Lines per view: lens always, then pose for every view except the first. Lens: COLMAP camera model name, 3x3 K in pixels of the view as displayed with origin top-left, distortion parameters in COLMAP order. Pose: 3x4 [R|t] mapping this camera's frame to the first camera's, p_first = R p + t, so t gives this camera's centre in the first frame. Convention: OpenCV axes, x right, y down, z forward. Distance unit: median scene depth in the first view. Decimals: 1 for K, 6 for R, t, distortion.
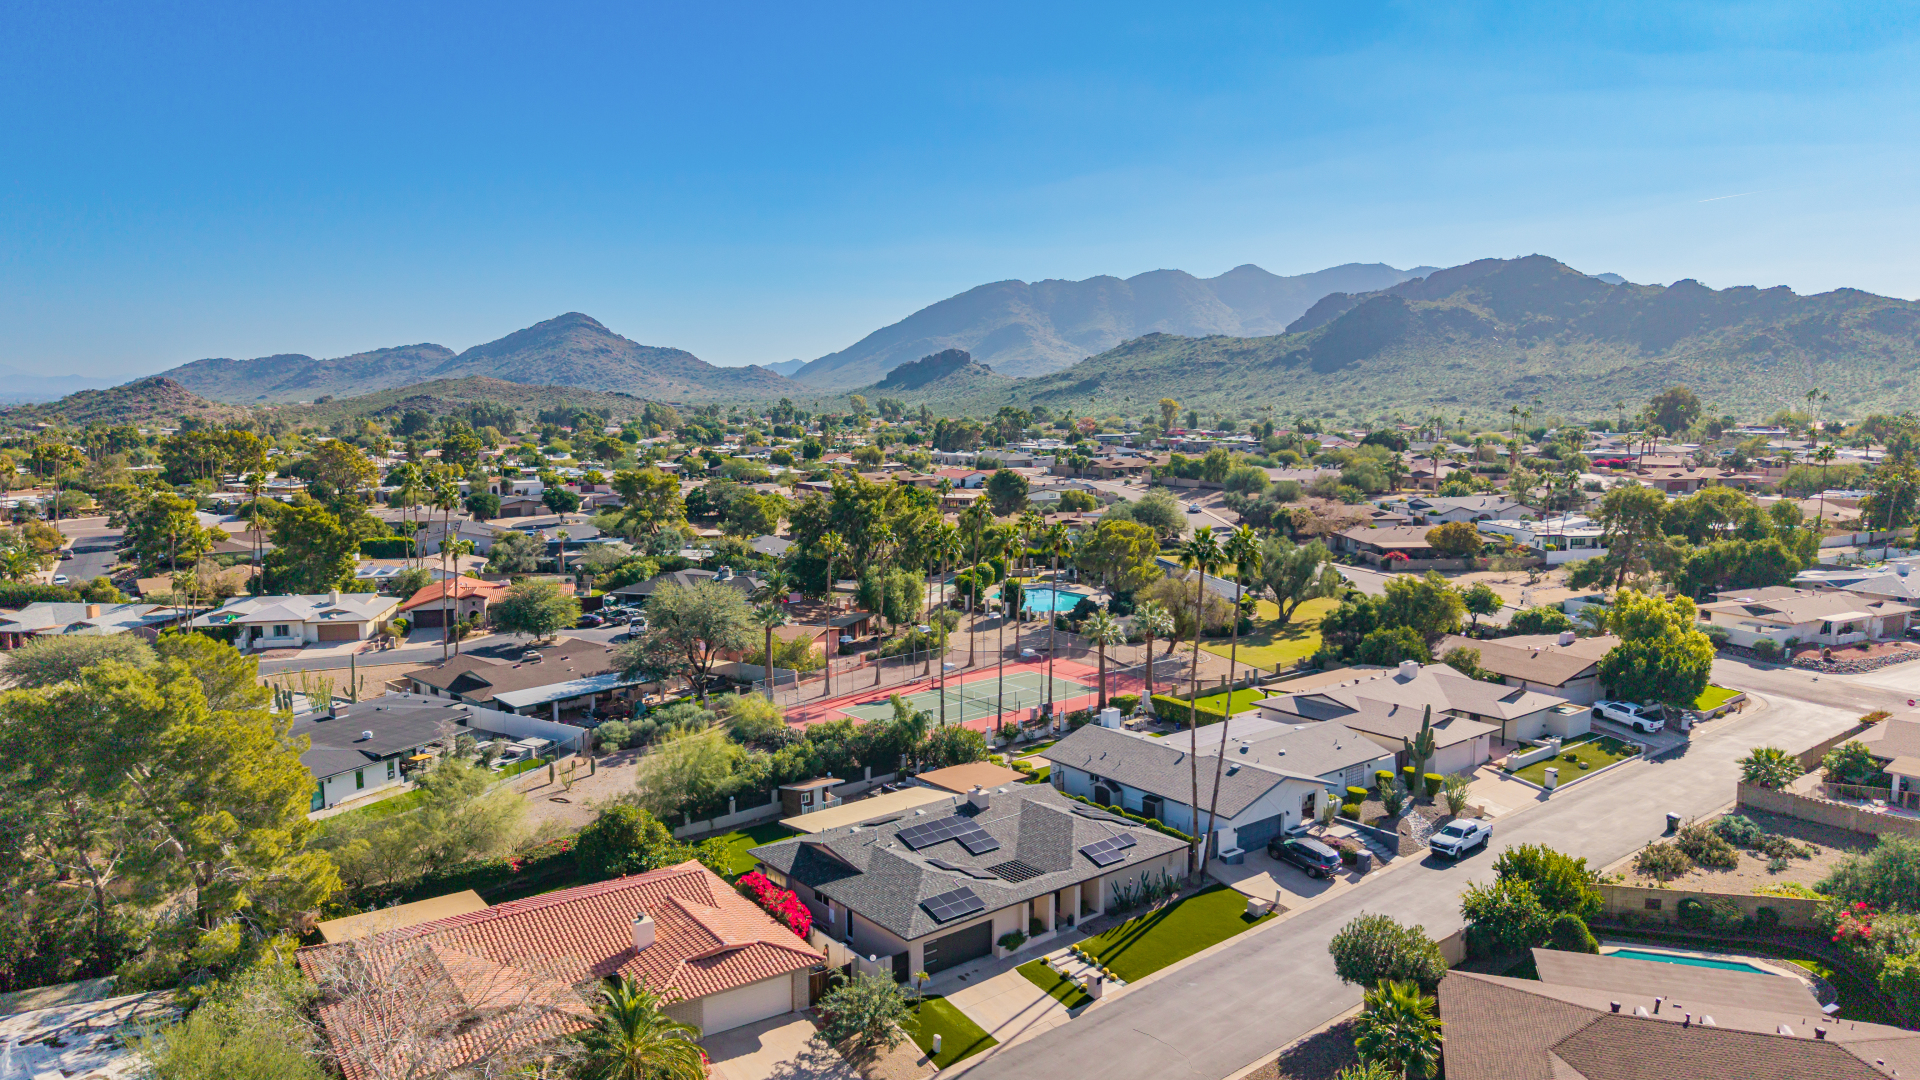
lens RADIAL K [[1281.8, 0, 963.3], [0, 1281.8, 535.6], [0, 0, 1]] dist [0.021570, -0.021876]
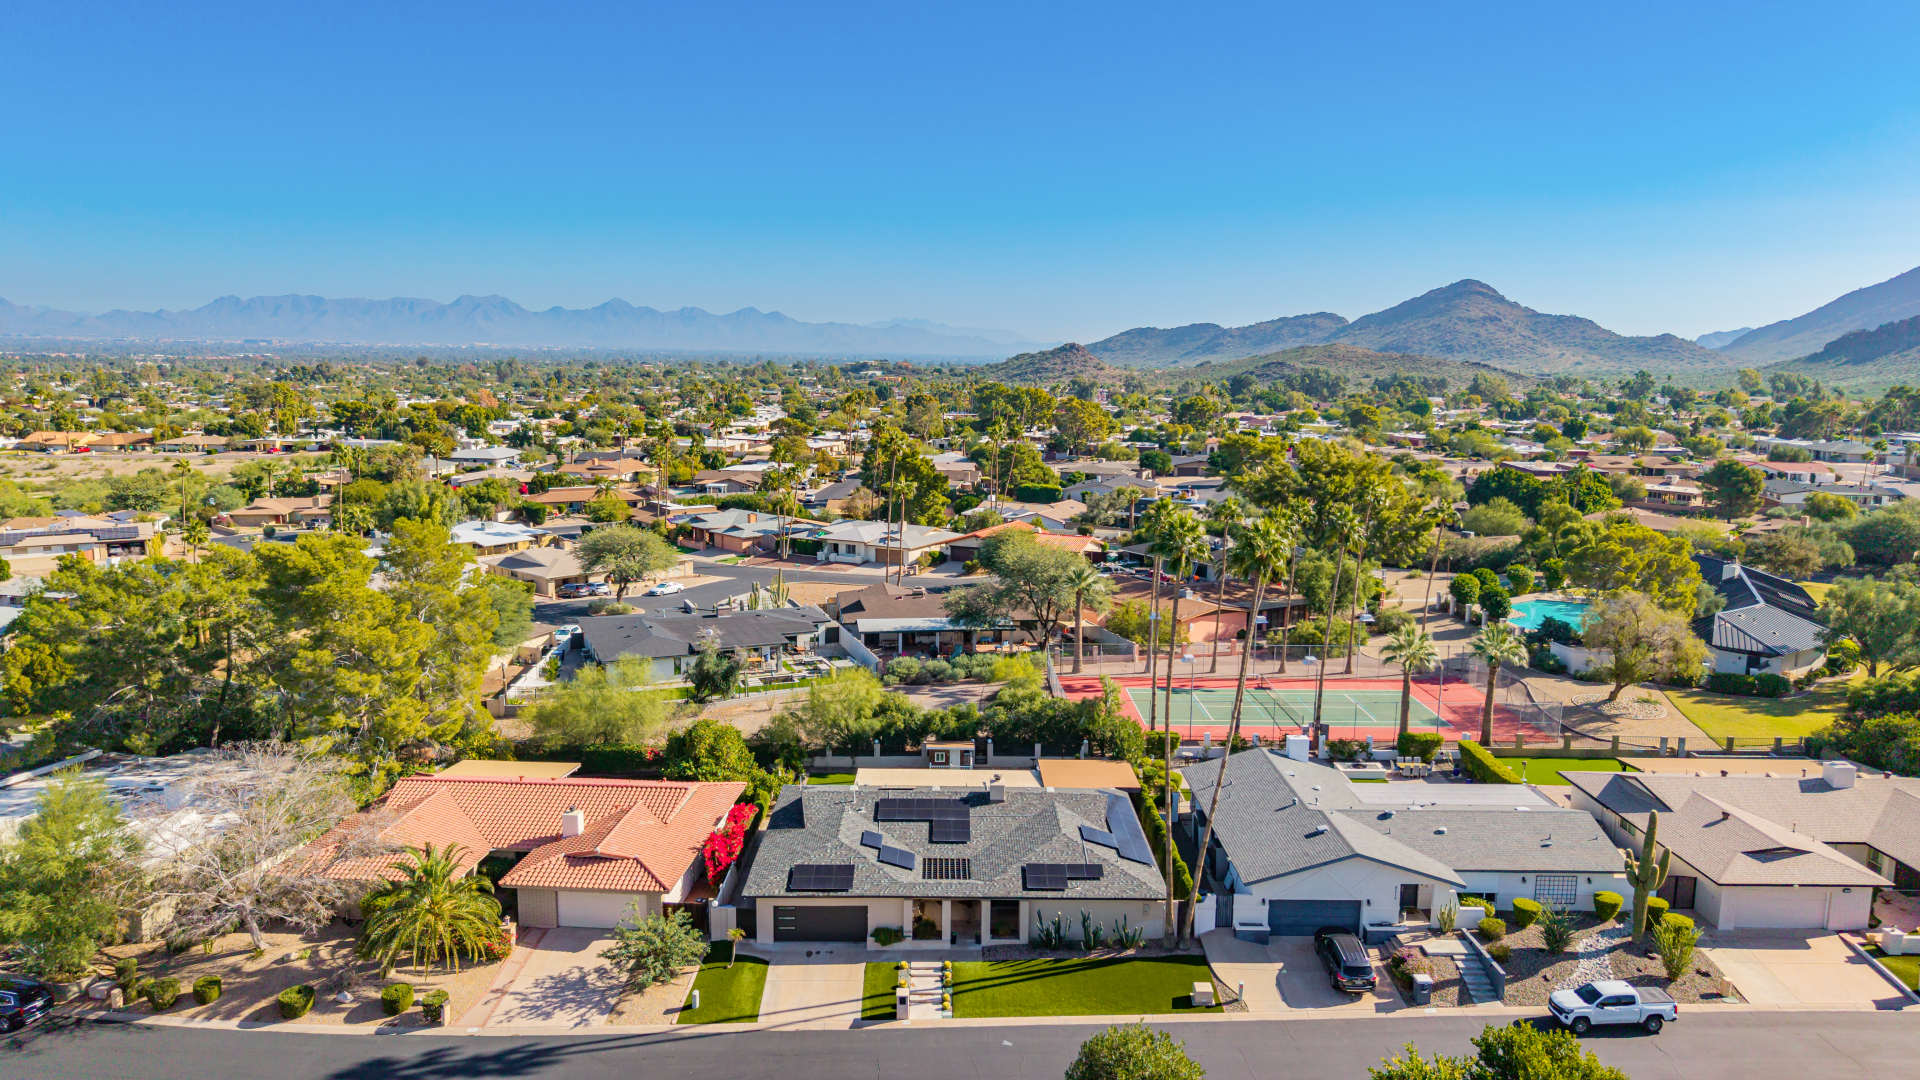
lens RADIAL K [[1281.8, 0, 963.3], [0, 1281.8, 535.6], [0, 0, 1]] dist [0.021570, -0.021876]
pose [[0.786213, 0.101780, -0.609517, 0.378976], [-0.087298, 0.994744, 0.053502, -0.015430], [0.611759, 0.011146, 0.790966, 0.184230]]
